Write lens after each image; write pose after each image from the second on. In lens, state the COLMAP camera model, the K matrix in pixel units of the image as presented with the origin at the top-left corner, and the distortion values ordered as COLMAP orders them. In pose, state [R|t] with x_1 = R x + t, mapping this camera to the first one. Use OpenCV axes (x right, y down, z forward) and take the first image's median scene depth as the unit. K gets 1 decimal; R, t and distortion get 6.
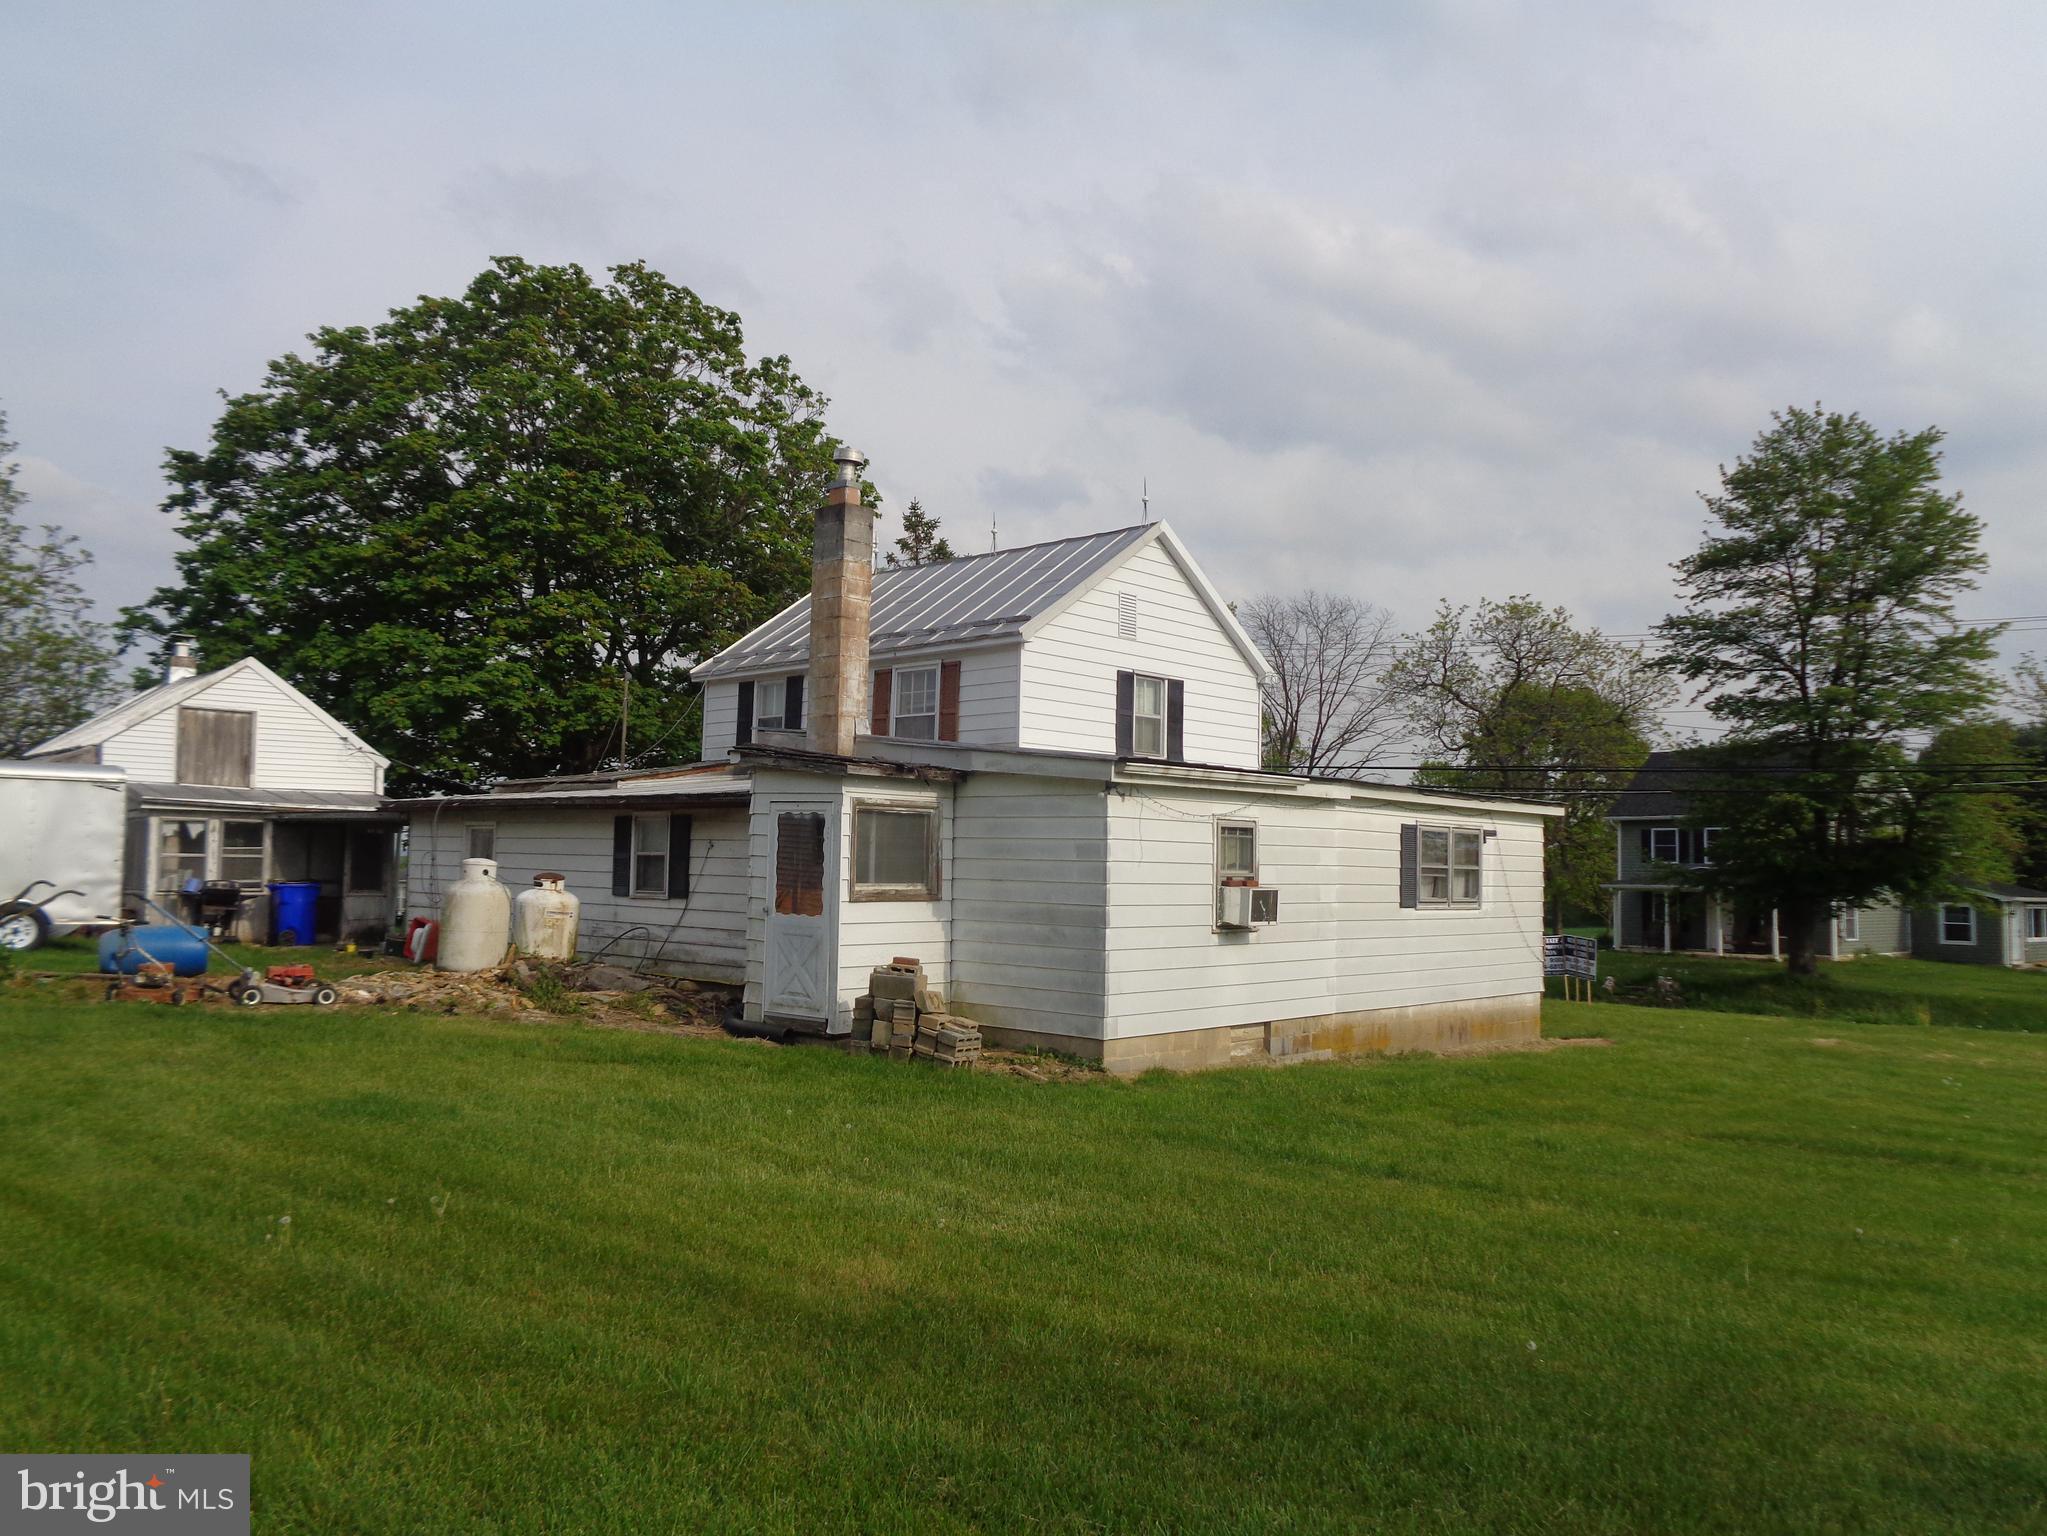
lens RADIAL K [[1533.2, 0, 1023.0], [0, 1533.2, 769.3], [0, 0, 1]] dist [0.008167, 0.002231]
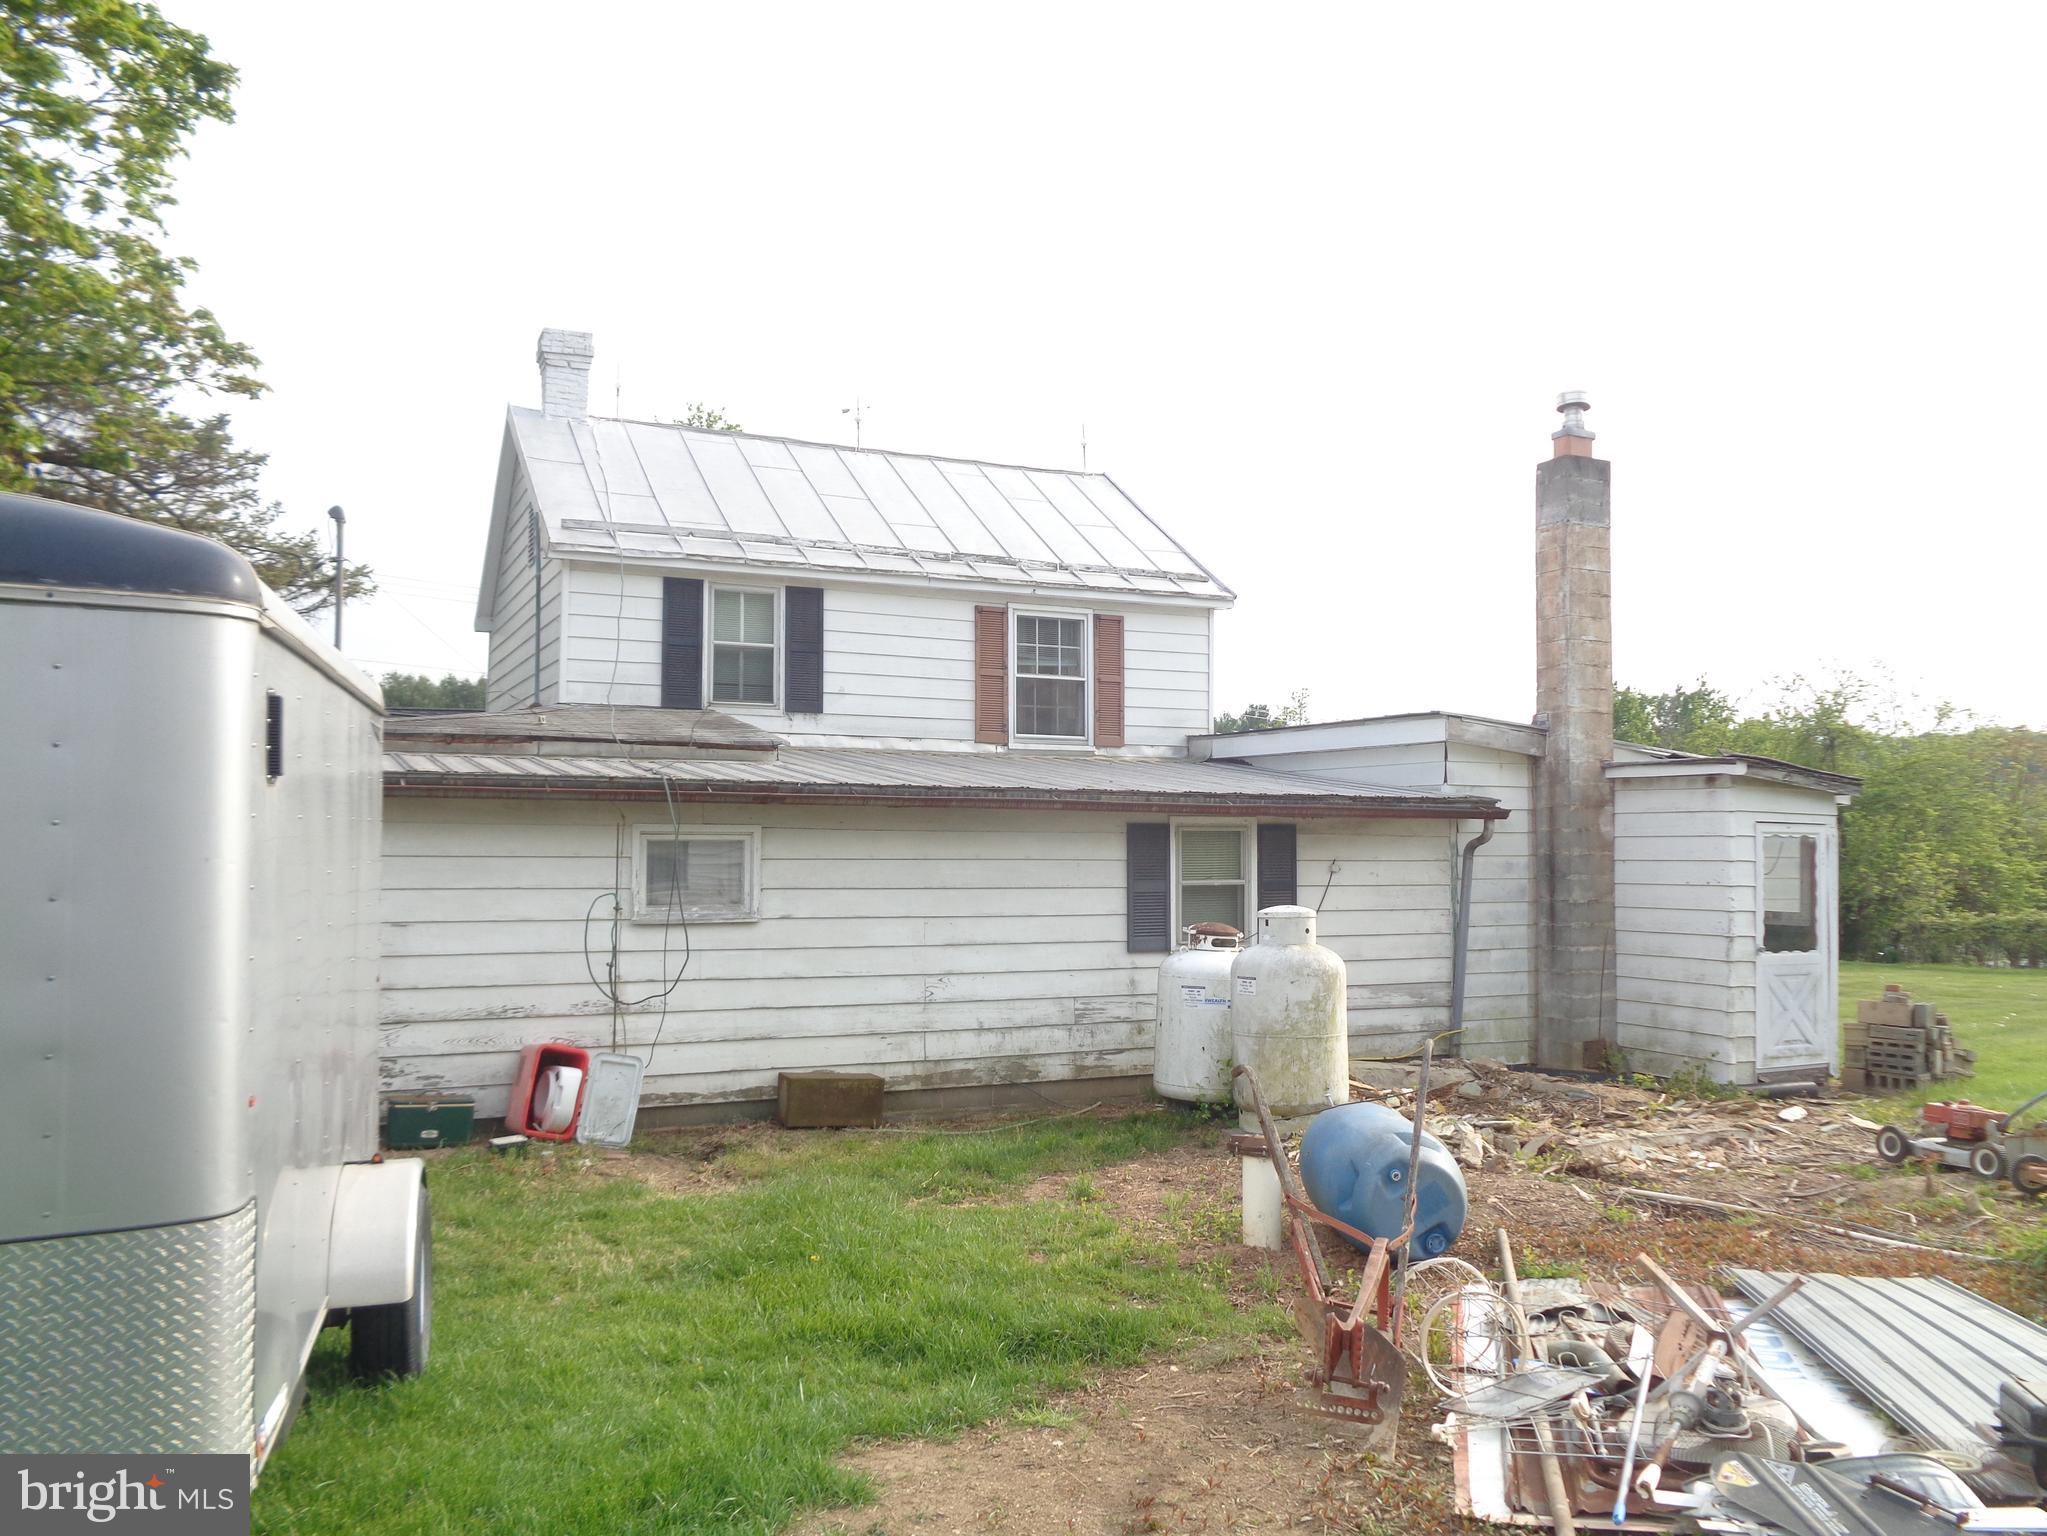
lens RADIAL K [[1533.2, 0, 1022.9], [0, 1533.2, 770.7], [0, 0, 1]] dist [0.008167, 0.002231]
pose [[0.381667, 0.022559, 0.924025, -0.849304], [-0.056793, 0.998386, -0.000916, 0.012889], [-0.922553, -0.052129, 0.382332, 0.806598]]
